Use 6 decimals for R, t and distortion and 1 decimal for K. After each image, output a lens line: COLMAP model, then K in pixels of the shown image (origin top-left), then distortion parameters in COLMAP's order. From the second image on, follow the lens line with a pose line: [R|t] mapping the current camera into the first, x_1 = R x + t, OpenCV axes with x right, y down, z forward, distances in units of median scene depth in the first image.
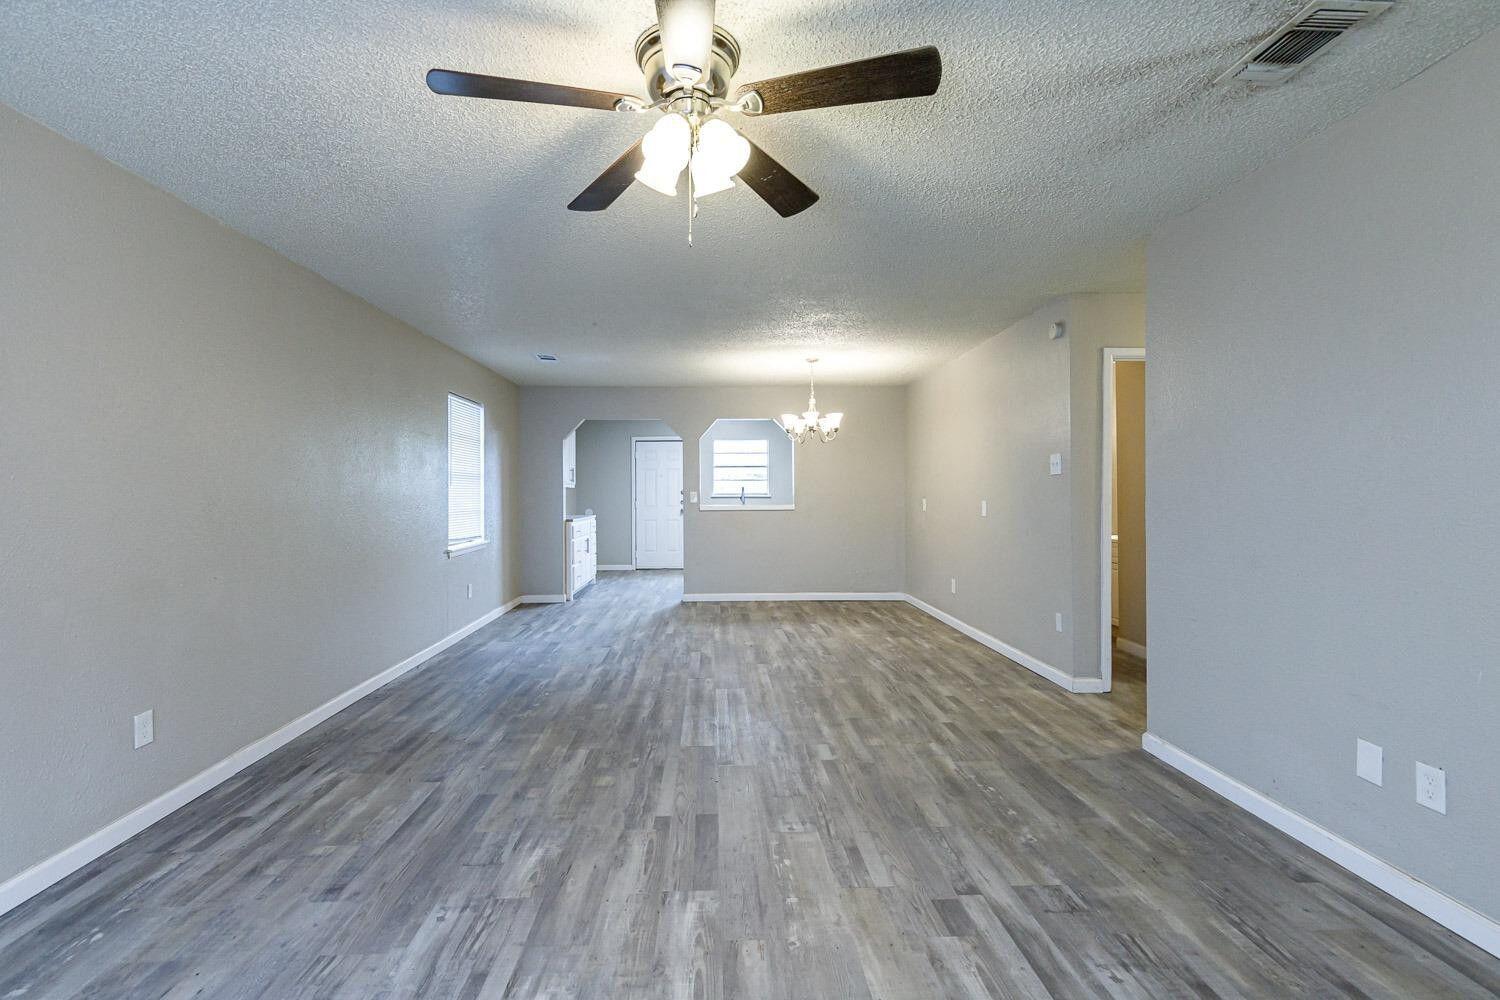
lens RADIAL K [[683.0, 0, 729.2], [0, 683.0, 485.4], [0, 0, 1]] dist [0.009115, -0.000506]
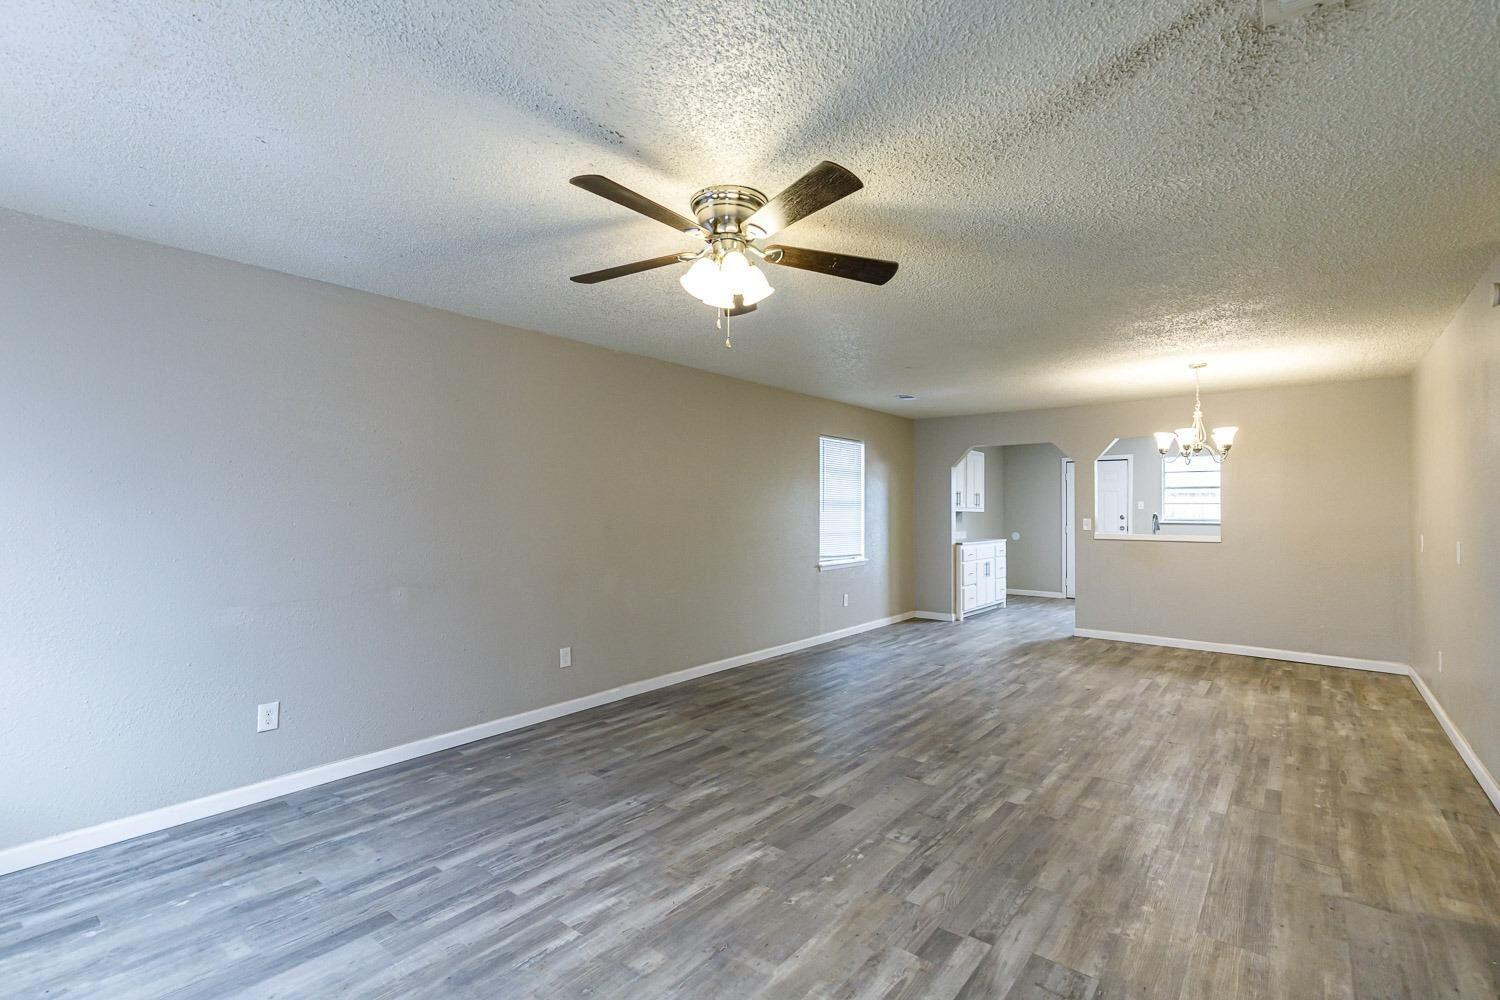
lens RADIAL K [[673.9, 0, 747.7], [0, 673.9, 503.6], [0, 0, 1]] dist [0.008148, -0.000593]
pose [[0.755251, 0.002549, -0.655431, 0.572097], [-0.002051, 0.999997, 0.001525, -0.031876], [0.655432, 0.000193, 0.755254, 0.024369]]
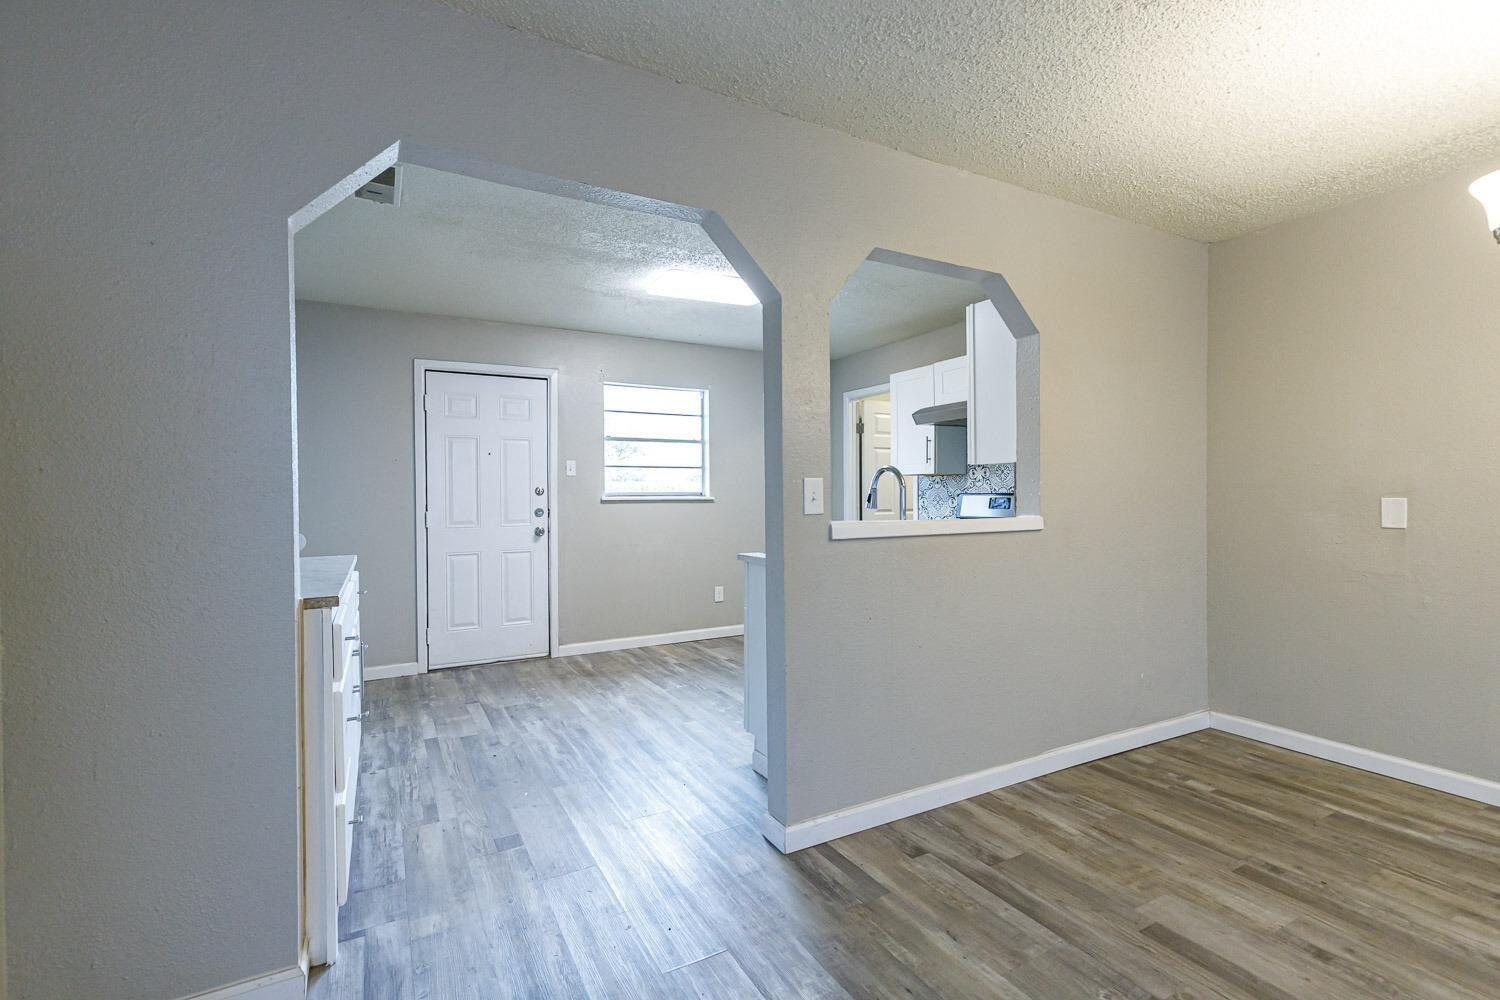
lens RADIAL K [[673.9, 0, 747.7], [0, 673.9, 503.6], [0, 0, 1]] dist [0.008148, -0.000593]
pose [[0.890564, -0.006912, 0.454806, -0.612986], [-0.001068, 0.999850, 0.017286, 0.045288], [-0.454857, -0.015880, 0.890423, 2.123132]]
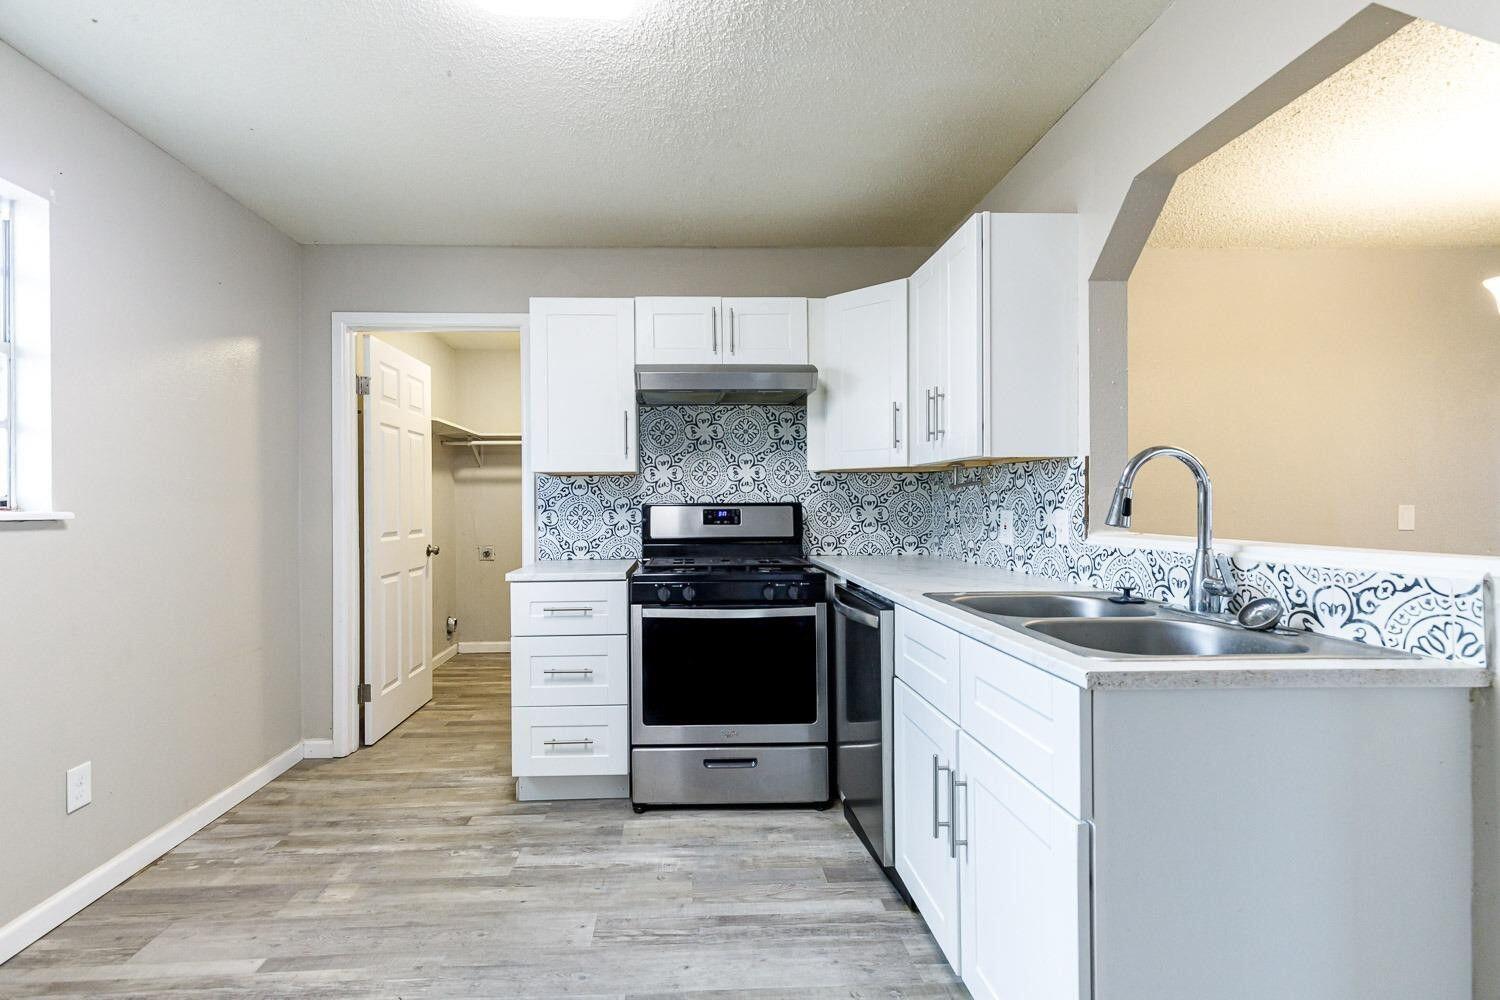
lens RADIAL K [[681.4, 0, 711.1], [0, 681.4, 502.4], [0, 0, 1]] dist [0.006784, -0.000045]
pose [[-0.007304, 0.005073, 0.999960, -0.505382], [-0.001392, 0.999986, -0.005084, 0.052805], [-0.999972, -0.001429, -0.007297, 3.316936]]
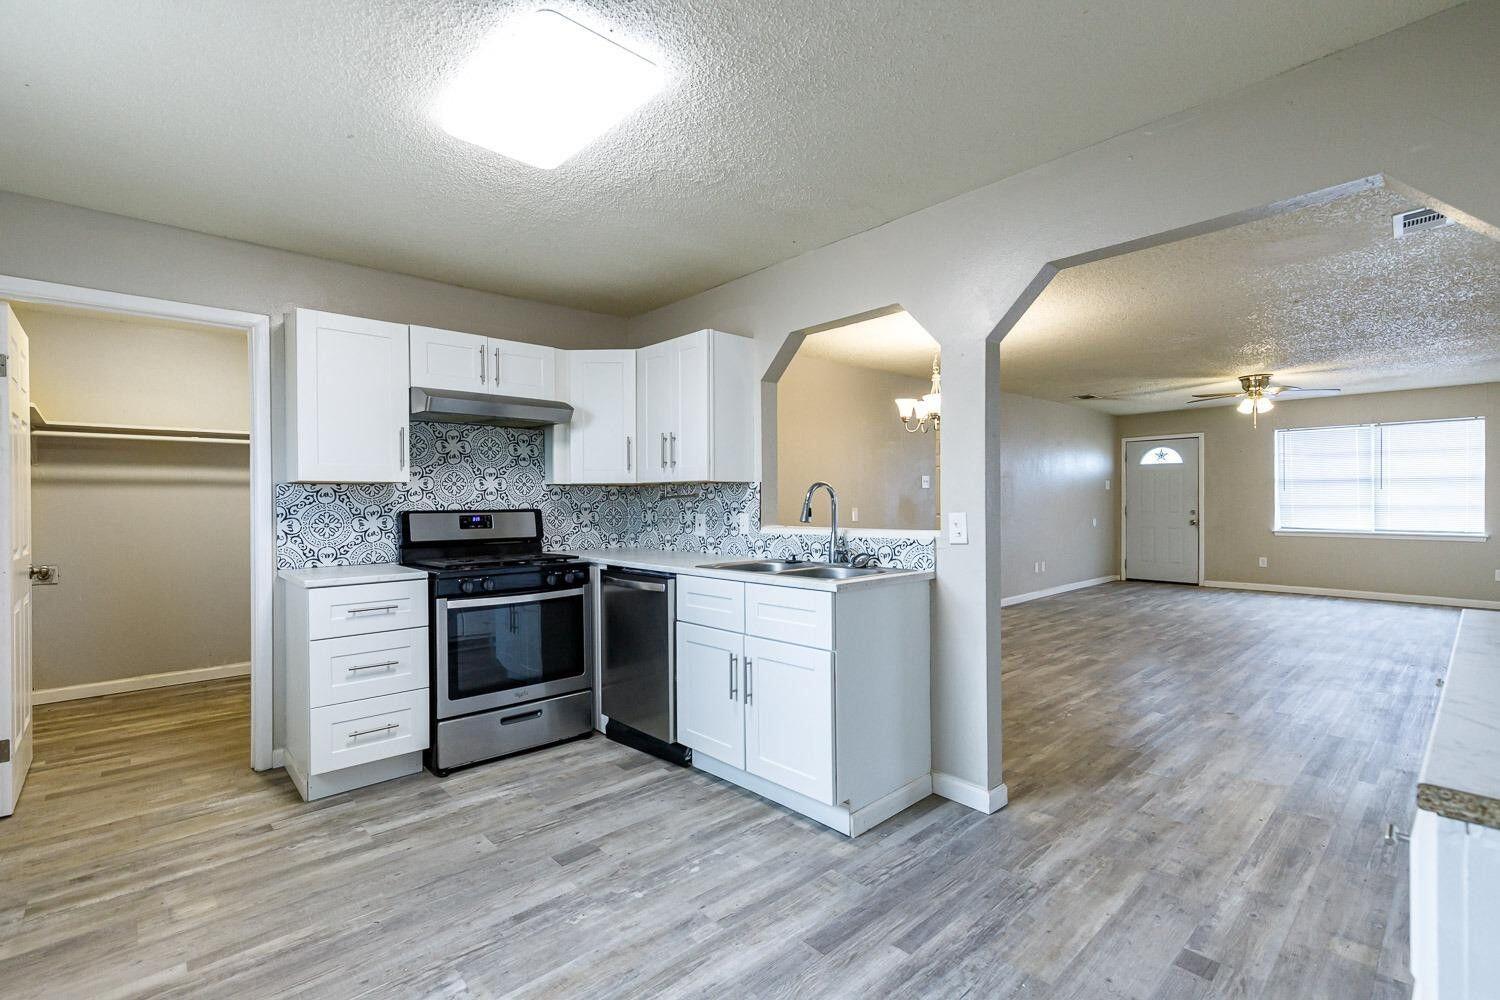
lens RADIAL K [[673.9, 0, 747.7], [0, 673.9, 503.6], [0, 0, 1]] dist [0.008148, -0.000593]
pose [[-0.653870, 0.006818, 0.756576, -0.710616], [0.004264, 0.999977, -0.005326, 0.044785], [-0.756595, -0.000256, -0.653884, 3.759940]]
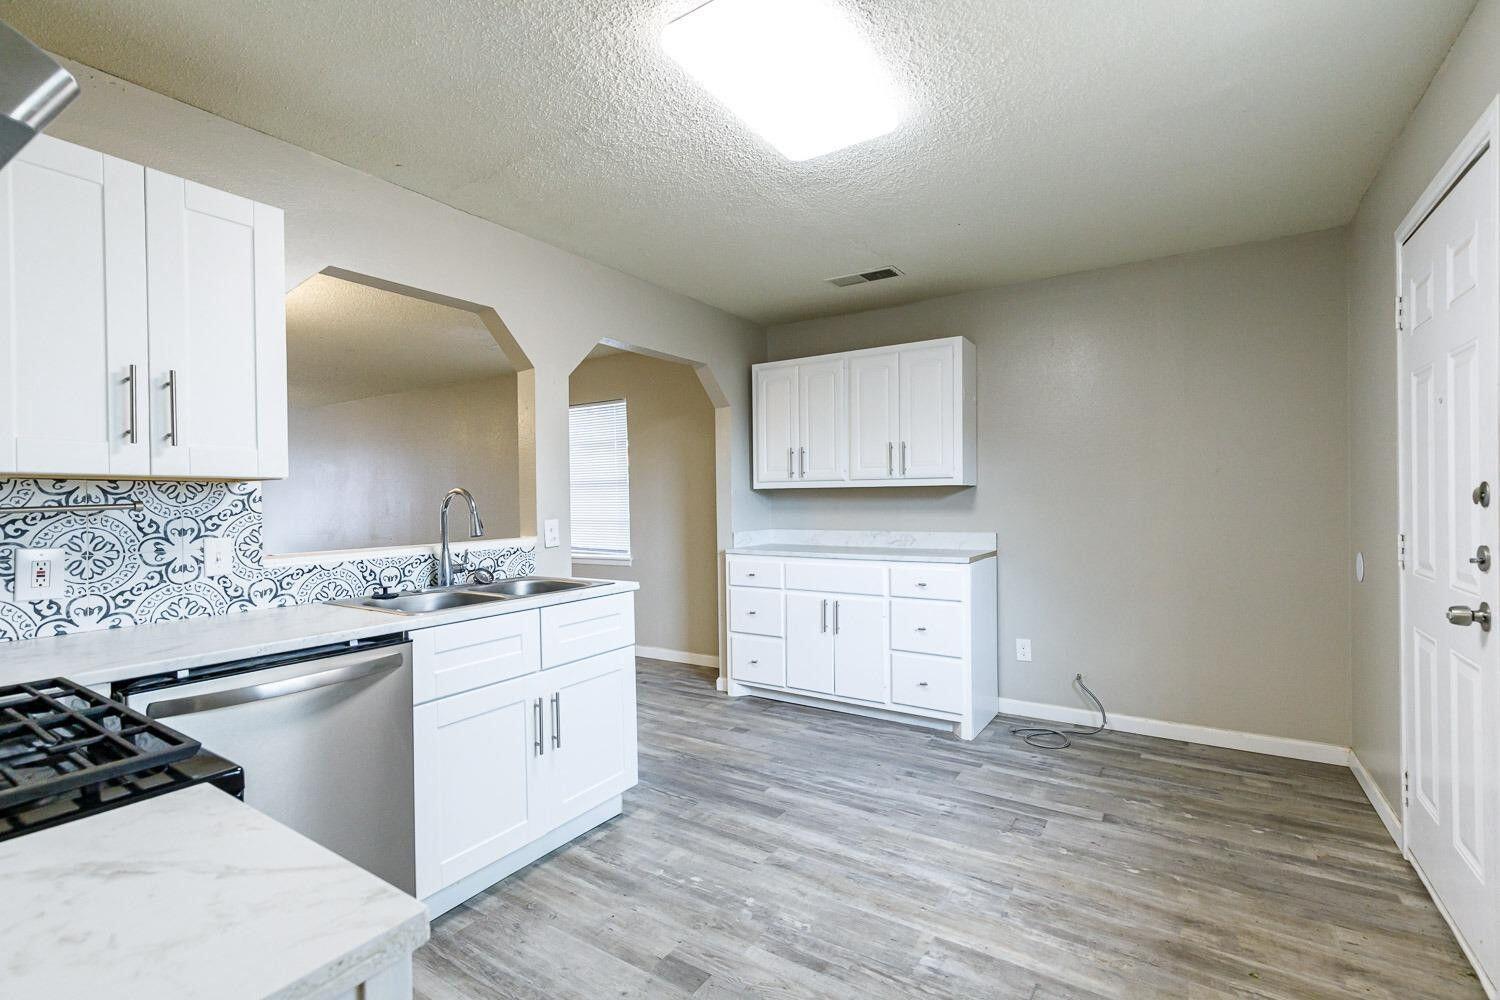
lens RADIAL K [[673.9, 0, 747.7], [0, 673.9, 503.6], [0, 0, 1]] dist [0.008148, -0.000593]
pose [[-0.578043, 0.018682, -0.815792, 0.574650], [0.027798, 0.999608, 0.003195, 0.032905], [0.815532, -0.020831, -0.578336, 3.801330]]
